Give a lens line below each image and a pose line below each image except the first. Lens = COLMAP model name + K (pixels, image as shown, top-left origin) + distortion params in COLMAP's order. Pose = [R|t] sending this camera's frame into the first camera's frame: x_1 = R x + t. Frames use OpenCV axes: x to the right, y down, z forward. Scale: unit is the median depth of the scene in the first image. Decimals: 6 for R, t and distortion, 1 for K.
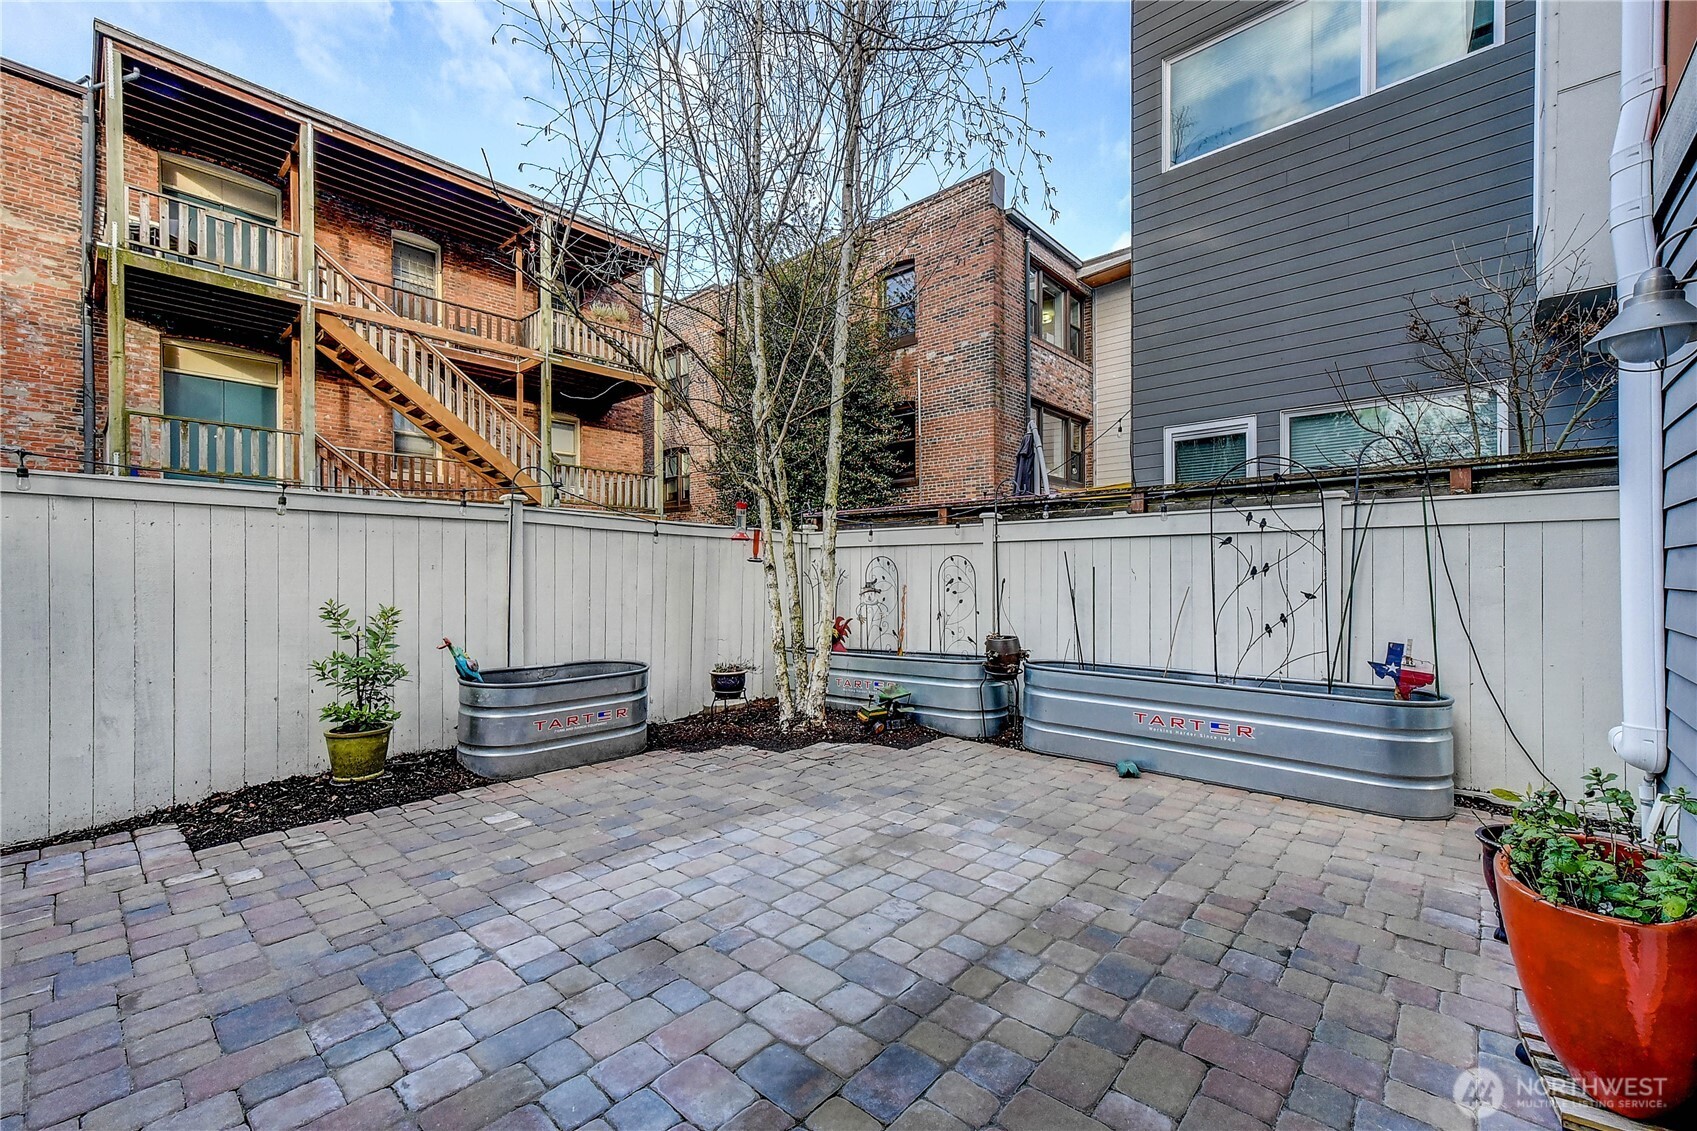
lens RADIAL K [[669.3, 0, 840.4], [0, 669.3, 569.6], [0, 0, 1]] dist [0.016043, -0.000143]
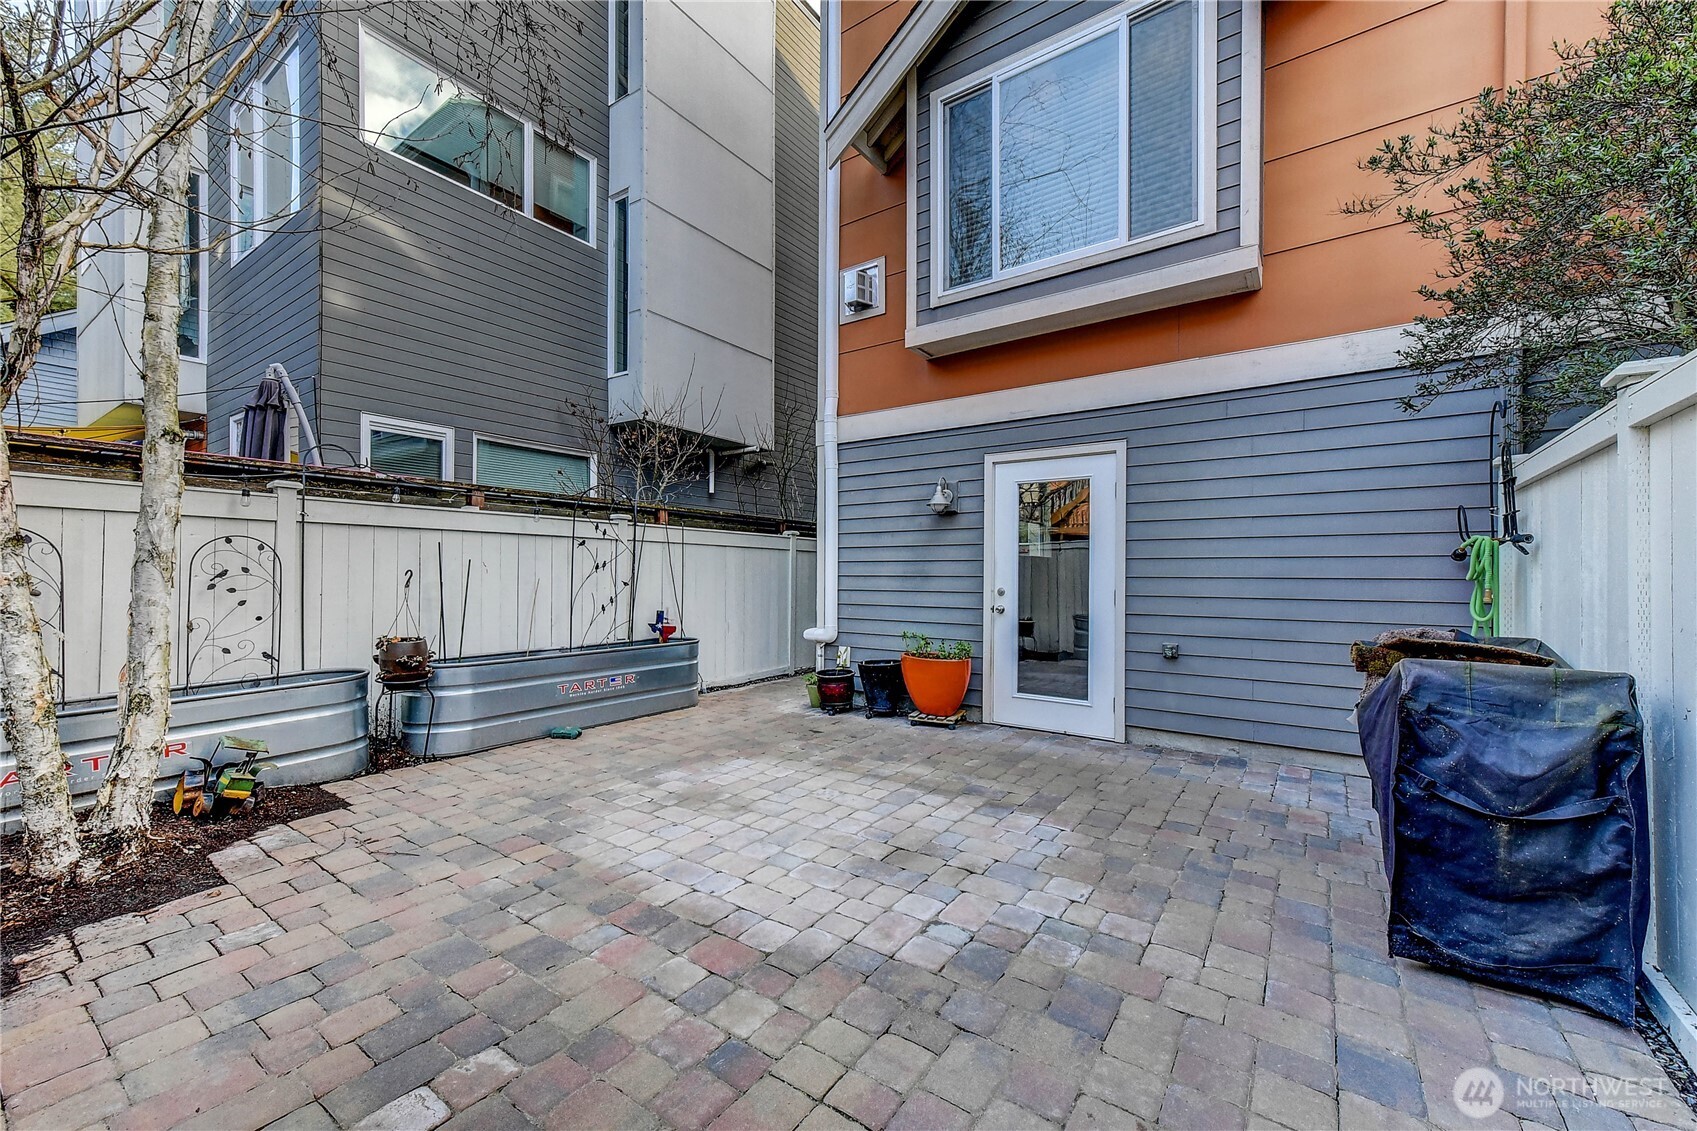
lens RADIAL K [[669.3, 0, 841.7], [0, 669.3, 571.3], [0, 0, 1]] dist [0.016043, -0.000143]
pose [[-0.094444, 0.010042, 0.995480, -1.024450], [-0.013009, 0.999851, -0.011320, 0.027002], [-0.995445, -0.014019, -0.094299, 0.823711]]
